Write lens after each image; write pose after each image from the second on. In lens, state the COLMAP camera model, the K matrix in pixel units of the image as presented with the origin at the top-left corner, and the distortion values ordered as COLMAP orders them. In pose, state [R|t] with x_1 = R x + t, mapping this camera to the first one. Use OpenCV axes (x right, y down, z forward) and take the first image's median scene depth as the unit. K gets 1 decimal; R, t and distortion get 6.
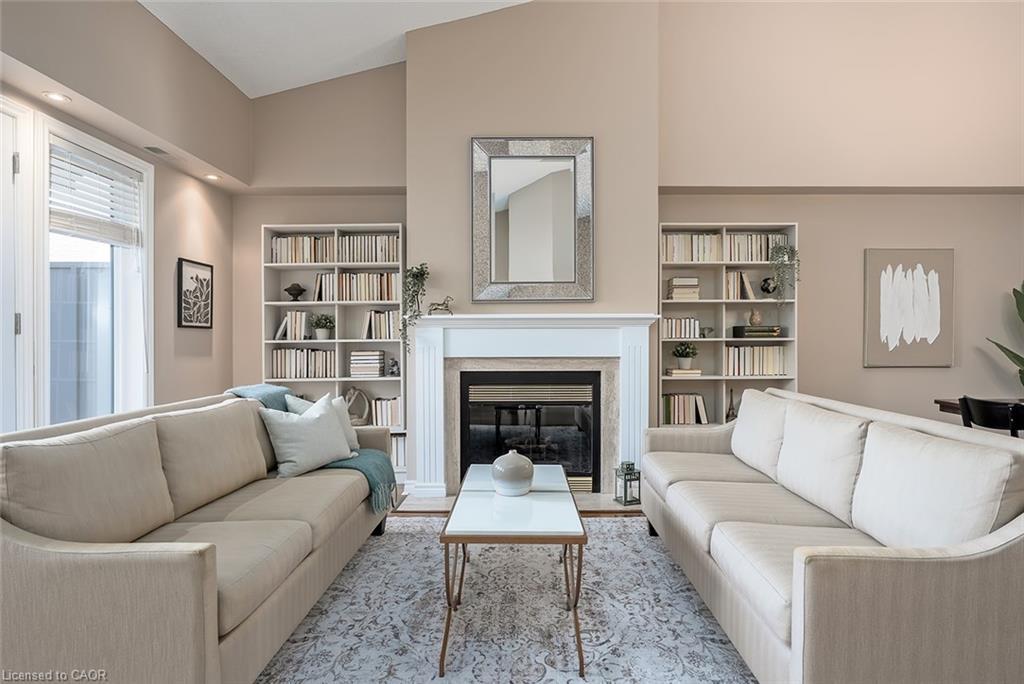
lens RADIAL K [[541.7, 0, 526.9], [0, 541.7, 340.5], [0, 0, 1]] dist [-0.002256, 0.000597]
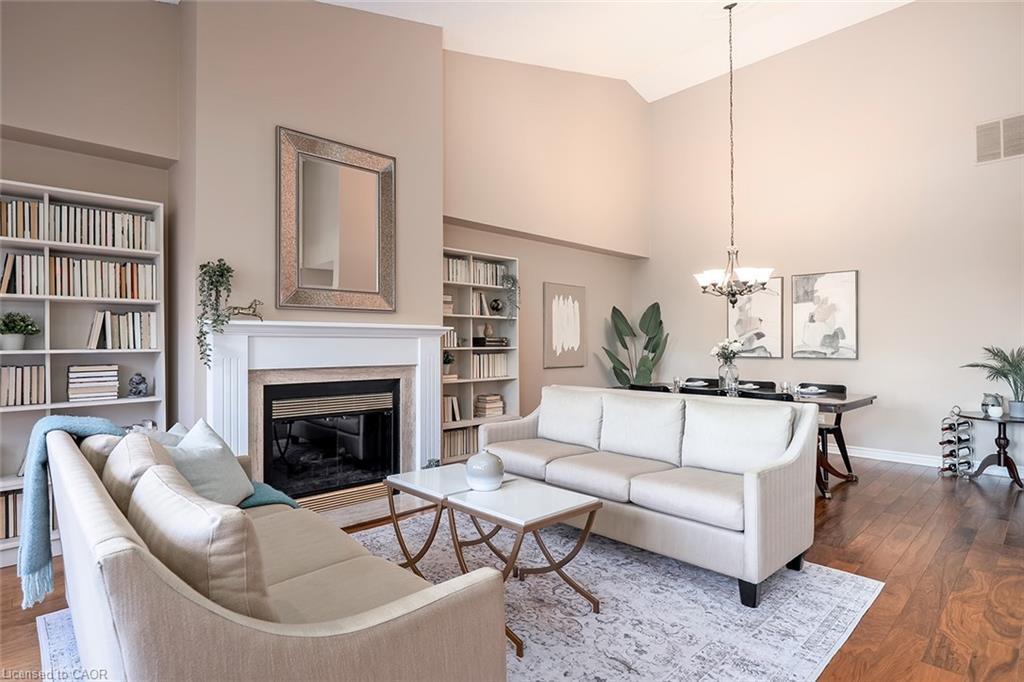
lens RADIAL K [[528.4, 0, 496.7], [0, 528.4, 341.7], [0, 0, 1]] dist [-0.001721, 0.001452]
pose [[0.736448, 0.005851, 0.676469, -0.391077], [0.003337, 0.999919, -0.012281, -0.002001], [-0.676486, 0.011301, 0.736369, 0.100899]]
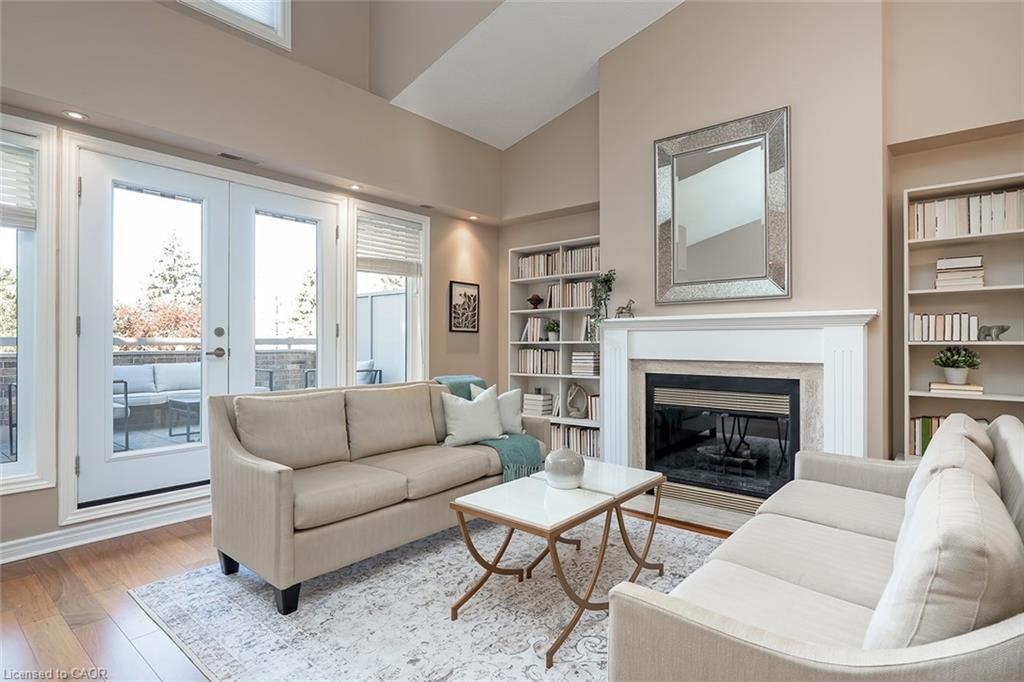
lens RADIAL K [[526.6, 0, 511.0], [0, 526.6, 337.5], [0, 0, 1]] dist [-0.002315, -0.000138]
pose [[0.763713, -0.000743, -0.645556, 0.295704], [-0.006114, 0.999946, -0.008384, 0.000296], [0.645527, 0.010350, 0.763667, 0.077453]]
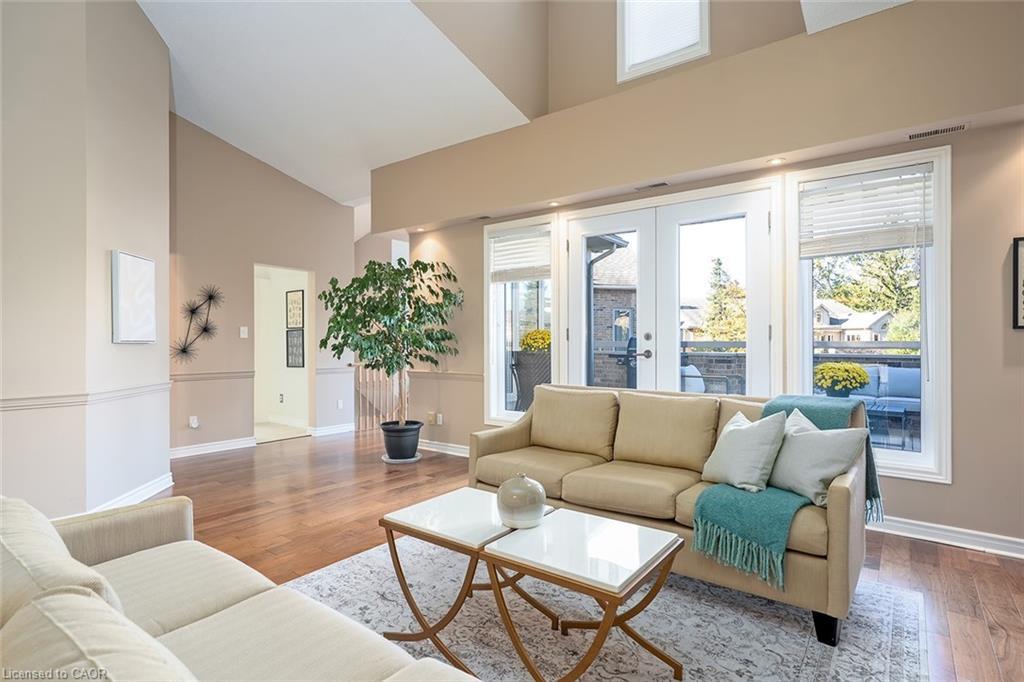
lens RADIAL K [[522.6, 0, 512.0], [0, 522.6, 341.0], [0, 0, 1]] dist [-0.002697, -0.000163]
pose [[-0.610538, -0.000415, -0.791987, 0.338777], [-0.003495, 0.999992, 0.002170, -0.005658], [0.791979, 0.004093, -0.610534, 0.792875]]
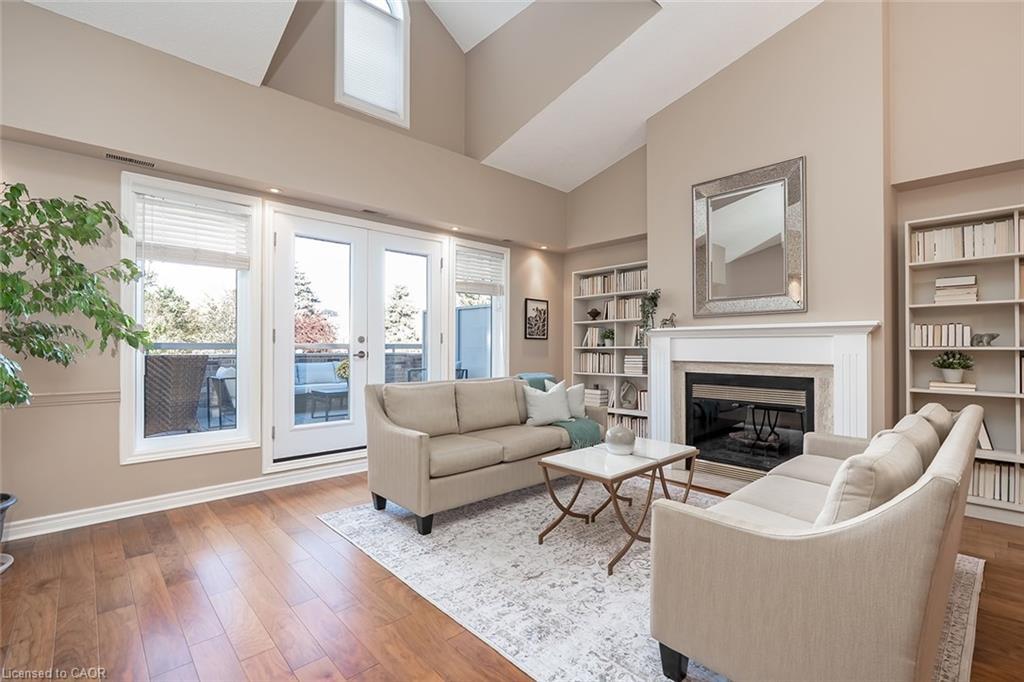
lens RADIAL K [[463.3, 0, 512.0], [0, 463.3, 341.0], [0, 0, 1]] dist [-0.002419, 0.000269]
pose [[0.680878, -0.003946, -0.732386, 0.359881], [-0.007087, 0.999903, -0.011975, 0.000382], [0.732362, 0.013344, 0.680784, -0.025471]]
